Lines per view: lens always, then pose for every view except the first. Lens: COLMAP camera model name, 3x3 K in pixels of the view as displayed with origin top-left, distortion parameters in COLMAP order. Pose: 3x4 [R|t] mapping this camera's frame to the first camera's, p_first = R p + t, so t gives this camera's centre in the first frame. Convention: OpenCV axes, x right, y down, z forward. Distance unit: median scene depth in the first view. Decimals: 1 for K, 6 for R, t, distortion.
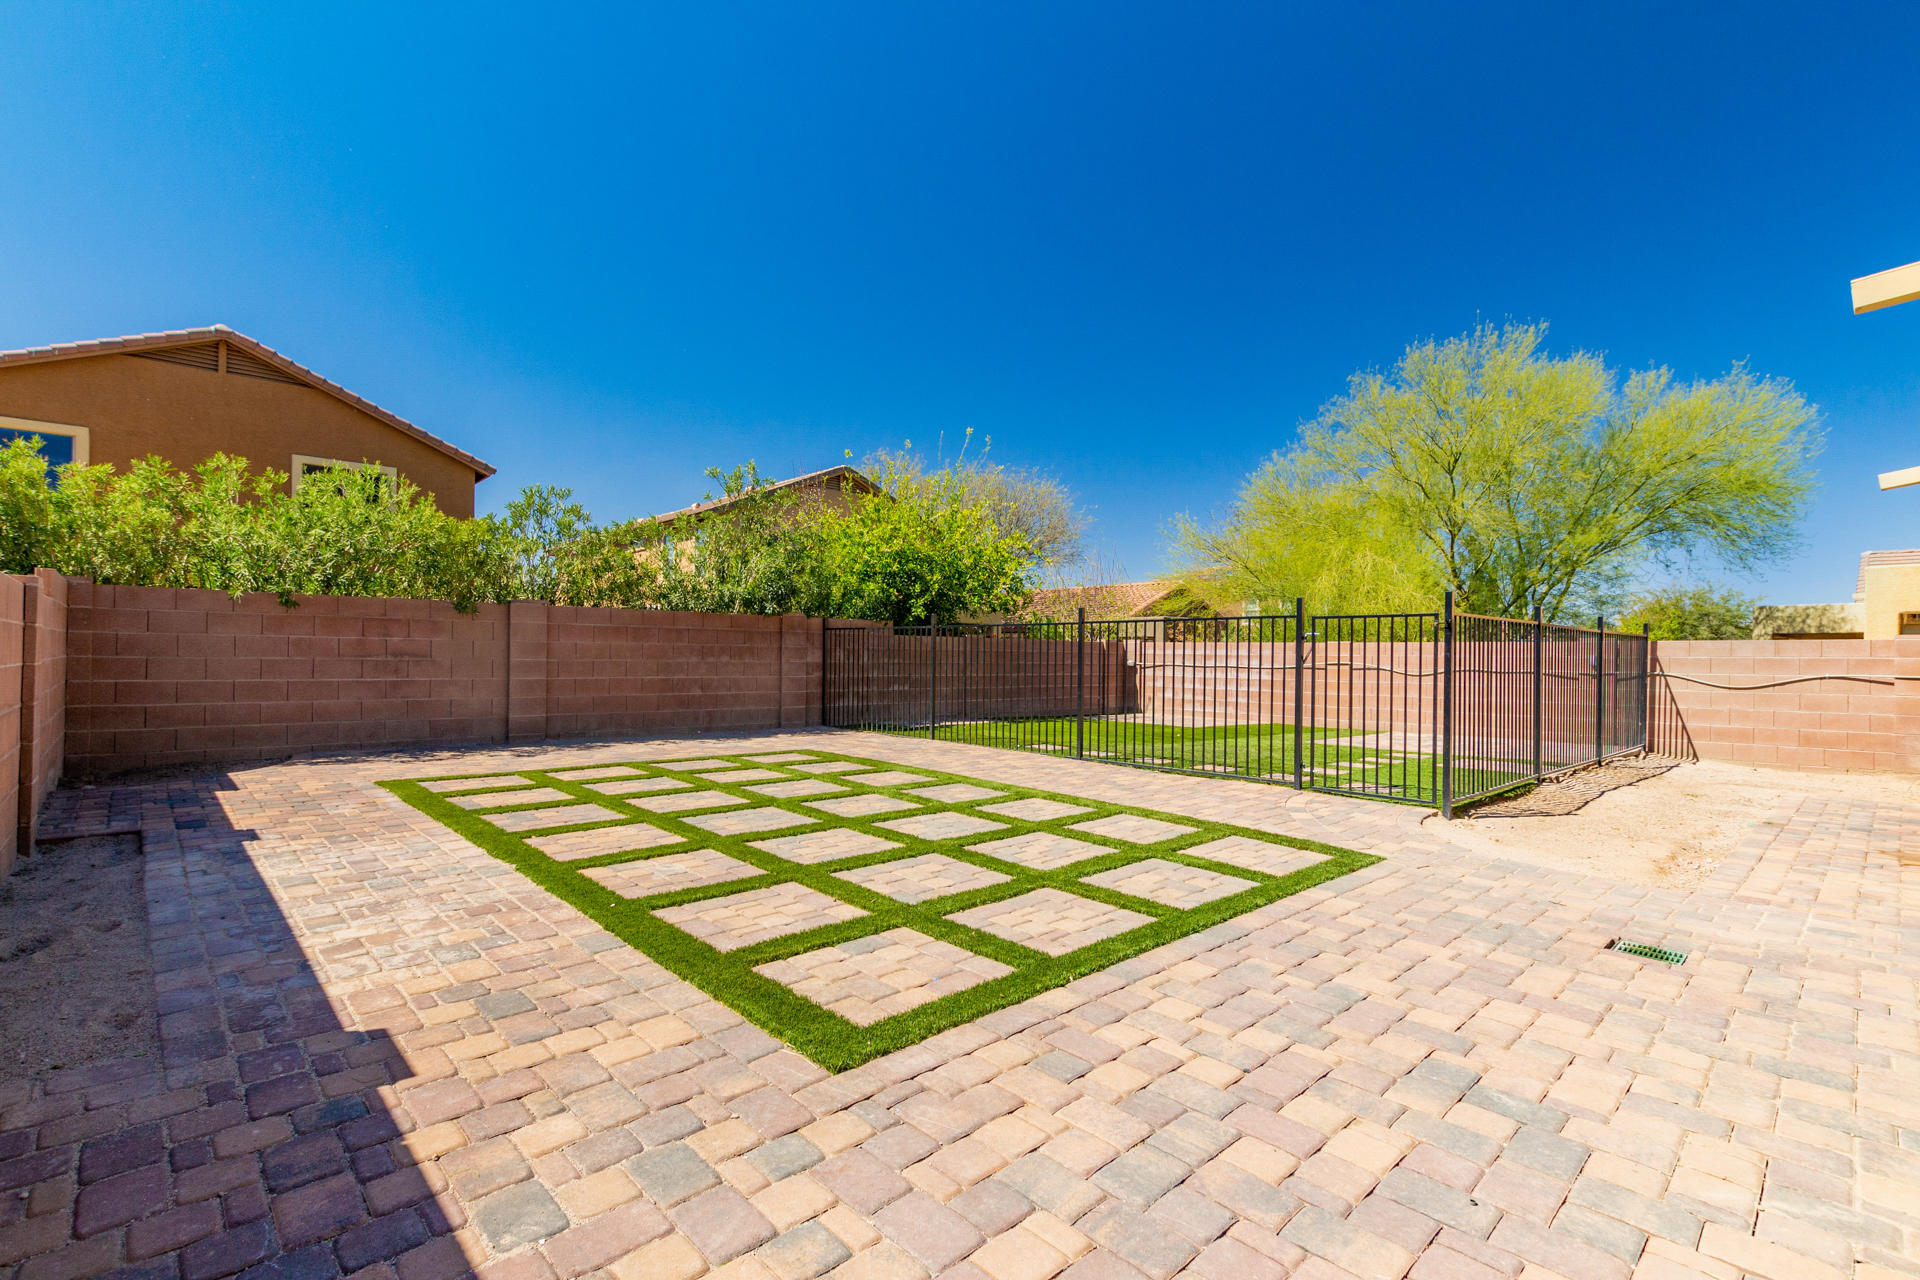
lens RADIAL K [[886.8, 0, 958.8], [0, 886.8, 639.6], [0, 0, 1]] dist [0.002466, 0.000154]
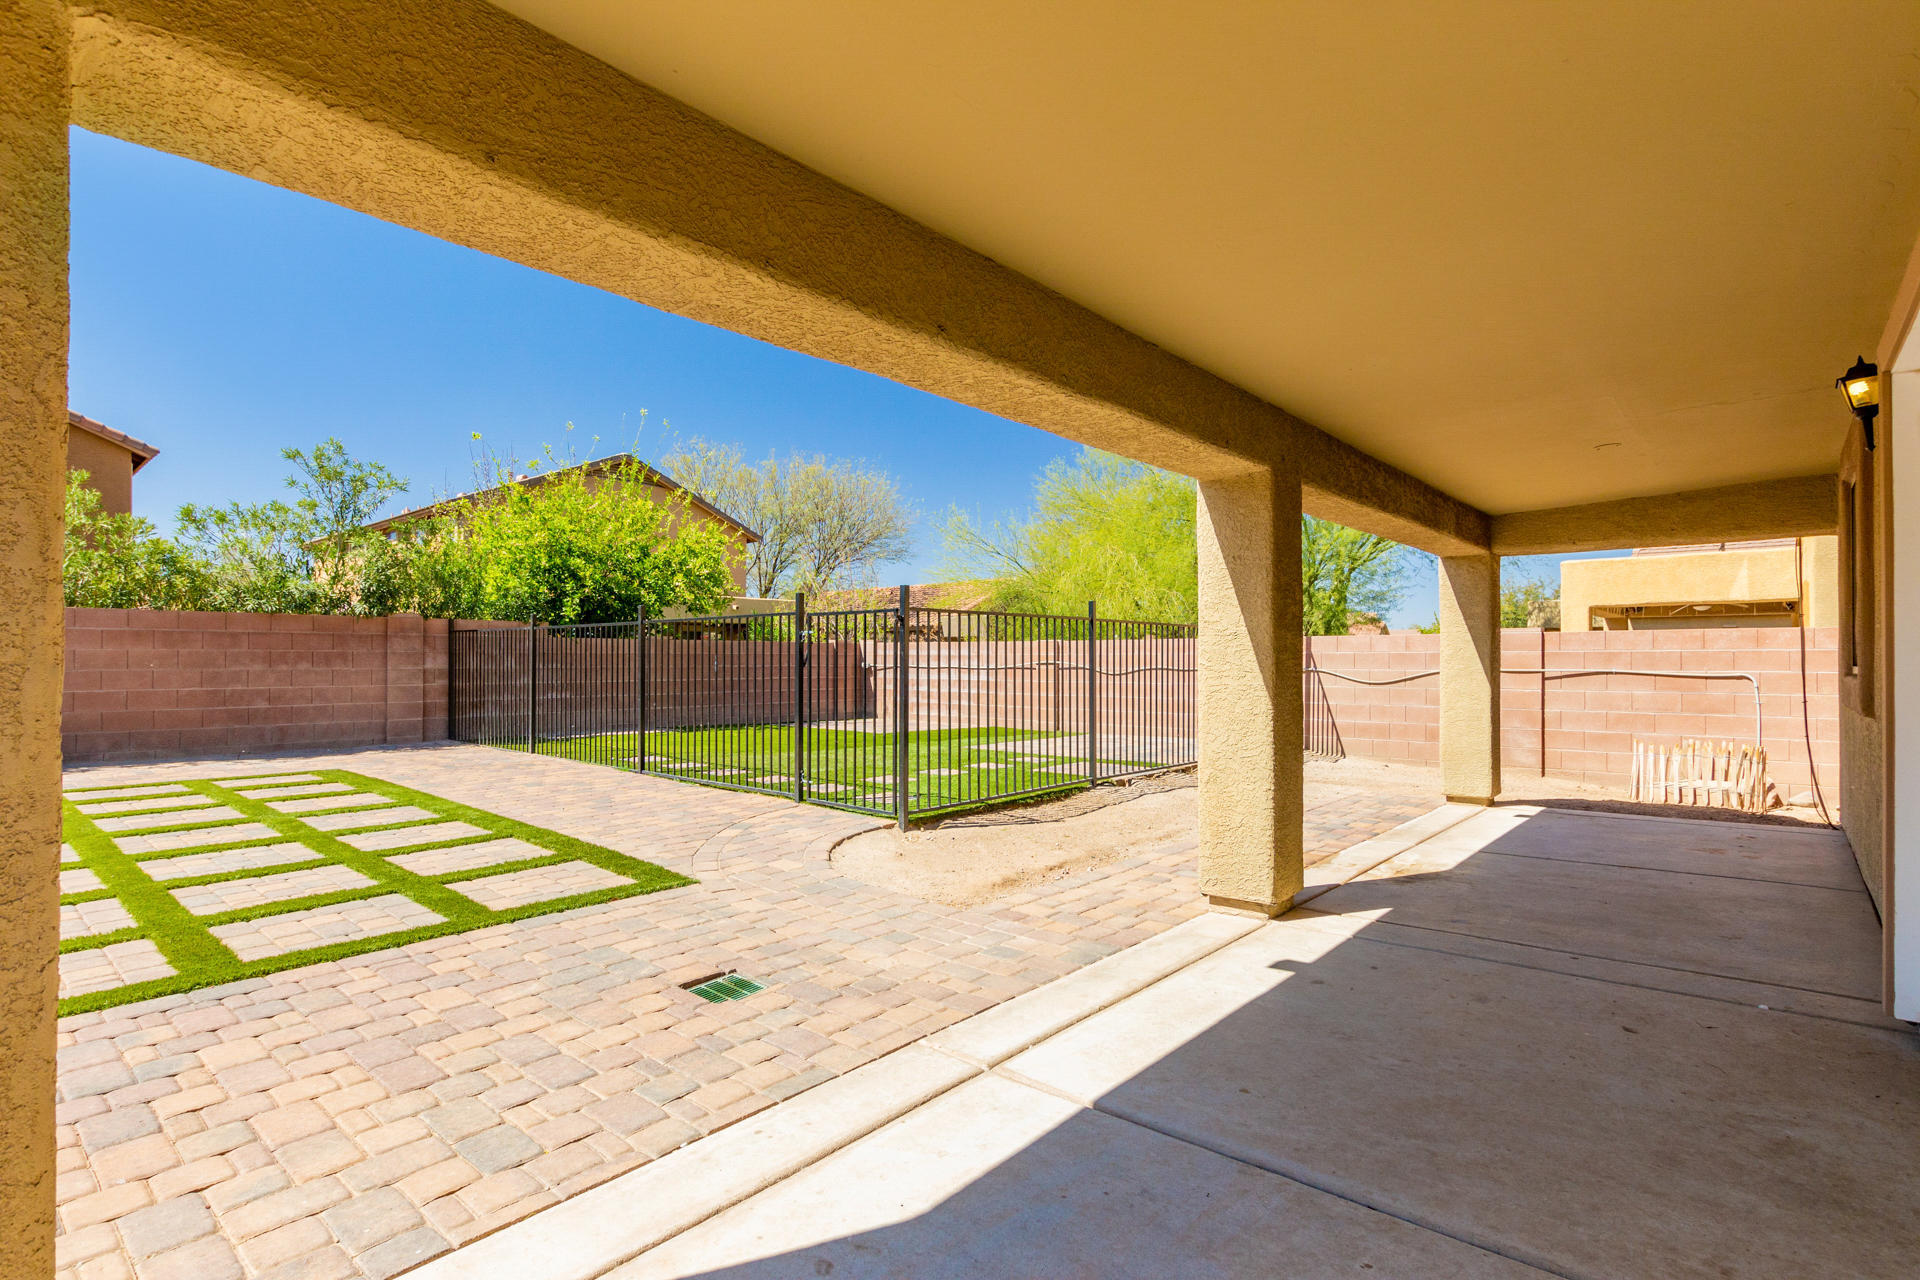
lens RADIAL K [[929.7, 0, 956.0], [0, 929.7, 646.9], [0, 0, 1]] dist [0.007336, 0.000557]
pose [[0.994102, -0.009884, 0.108000, 0.270842], [0.009142, 0.999931, 0.007369, 0.001529], [-0.108065, -0.006338, 0.994124, 0.014487]]
